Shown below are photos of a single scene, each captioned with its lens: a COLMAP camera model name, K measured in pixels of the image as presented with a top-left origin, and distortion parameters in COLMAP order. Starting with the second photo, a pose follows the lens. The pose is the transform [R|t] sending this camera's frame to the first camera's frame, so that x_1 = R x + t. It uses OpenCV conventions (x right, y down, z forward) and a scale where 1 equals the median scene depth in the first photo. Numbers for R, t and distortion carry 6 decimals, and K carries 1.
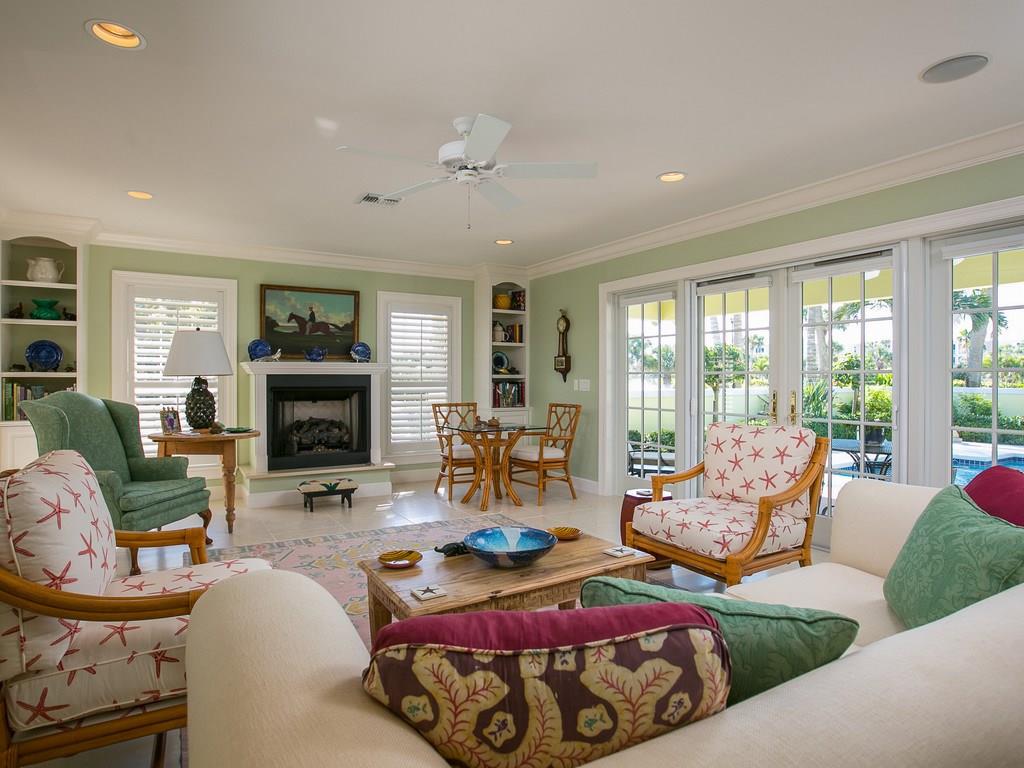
lens RADIAL K [[587.3, 0, 512.0], [0, 587.3, 384.0], [0, 0, 1]] dist [-0.003864, 0.000168]
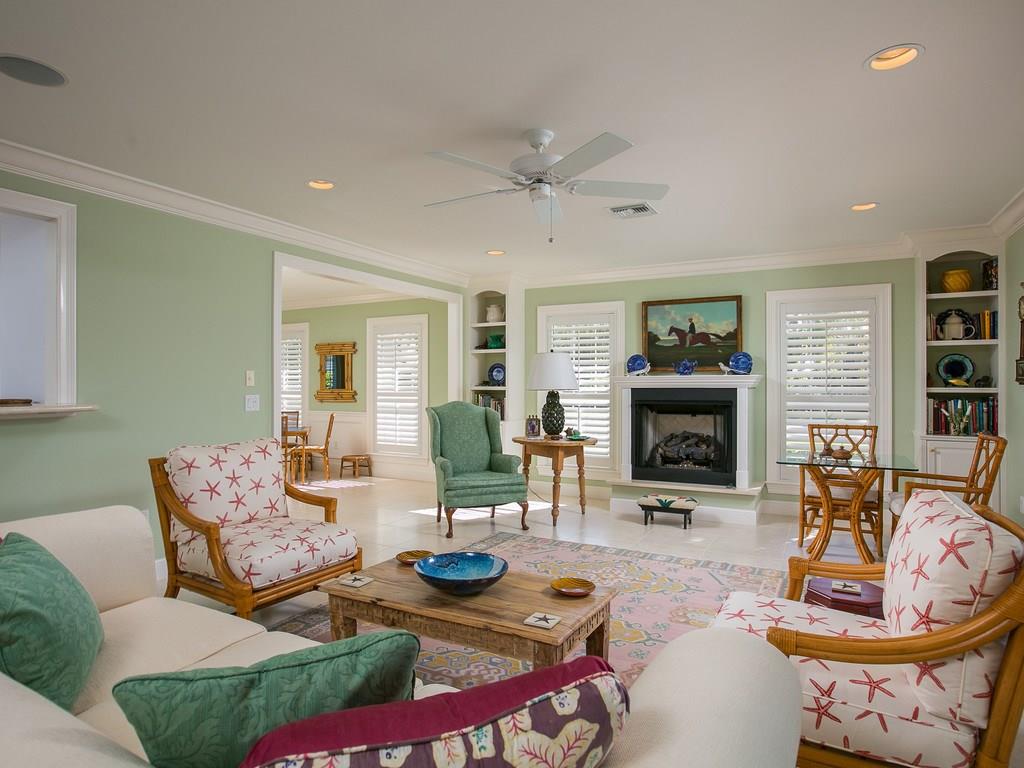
lens RADIAL K [[604.0, 0, 512.0], [0, 604.0, 384.0], [0, 0, 1]] dist [-0.021779, 0.000464]
pose [[0.519741, -0.002460, -0.854320, 0.373677], [-0.008460, 0.999932, -0.008026, -0.011694], [0.854282, 0.011399, 0.519685, 0.234395]]
